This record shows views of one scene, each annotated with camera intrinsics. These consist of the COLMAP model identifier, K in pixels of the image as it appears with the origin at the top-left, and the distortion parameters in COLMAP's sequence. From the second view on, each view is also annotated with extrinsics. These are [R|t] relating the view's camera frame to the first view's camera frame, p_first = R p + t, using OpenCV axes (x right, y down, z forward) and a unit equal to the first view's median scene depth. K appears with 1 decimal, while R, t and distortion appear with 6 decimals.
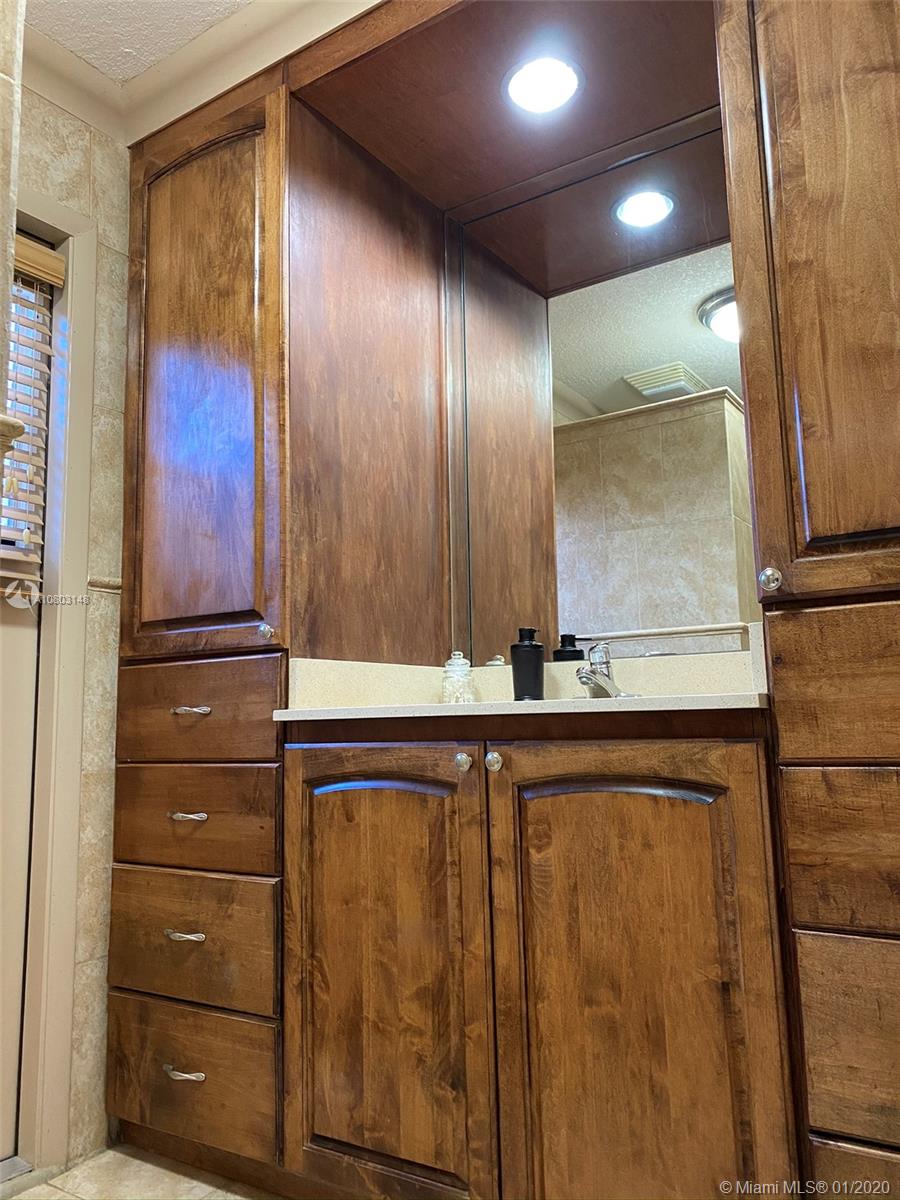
lens RADIAL K [[933.4, 0, 450.0], [0, 933.4, 600.0], [0, 0, 1]] dist [0.022527, -0.007629]
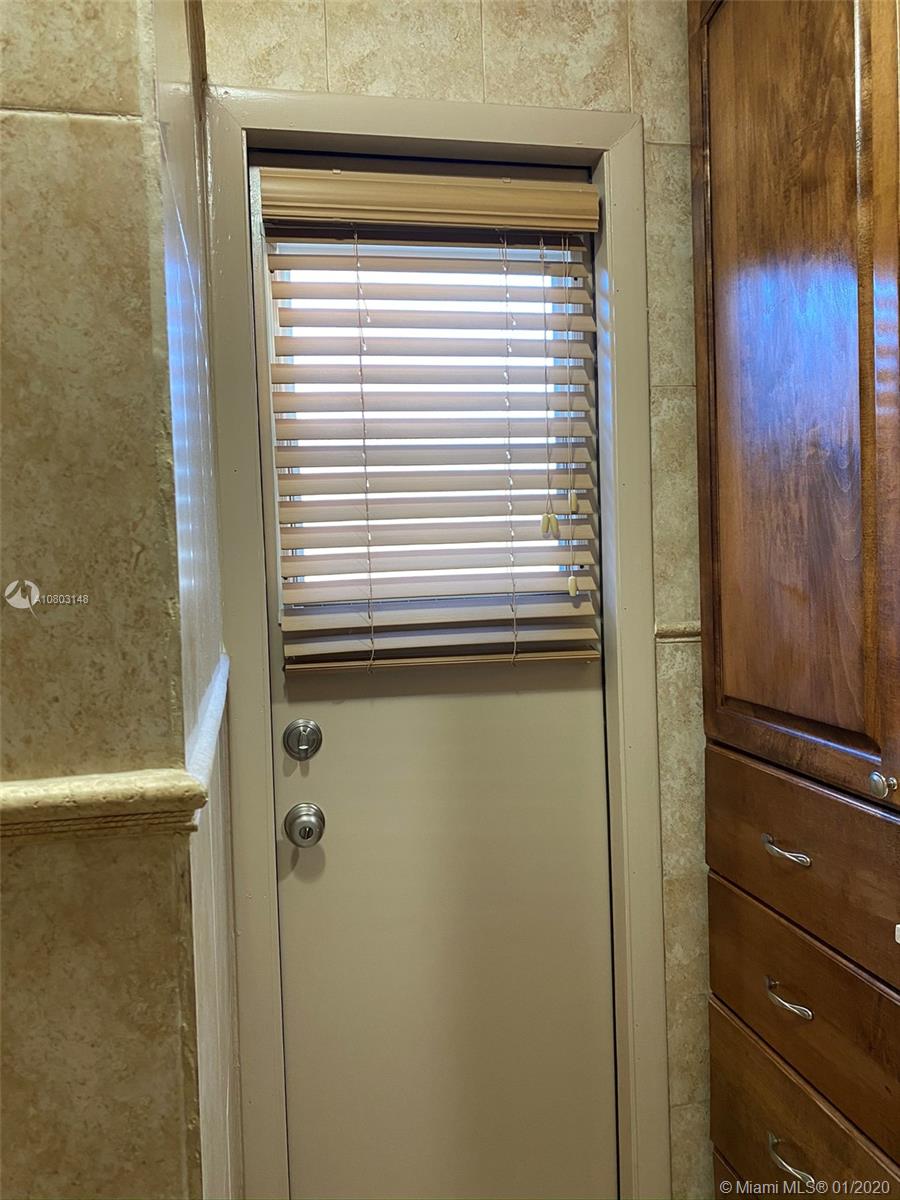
lens RADIAL K [[933.4, 0, 450.0], [0, 933.4, 600.0], [0, 0, 1]] dist [0.022527, -0.007629]
pose [[0.720705, 0.027433, -0.692699, 0.014220], [0.112626, 0.981308, 0.156043, -0.183534], [0.684032, -0.190477, 0.704144, 0.365546]]
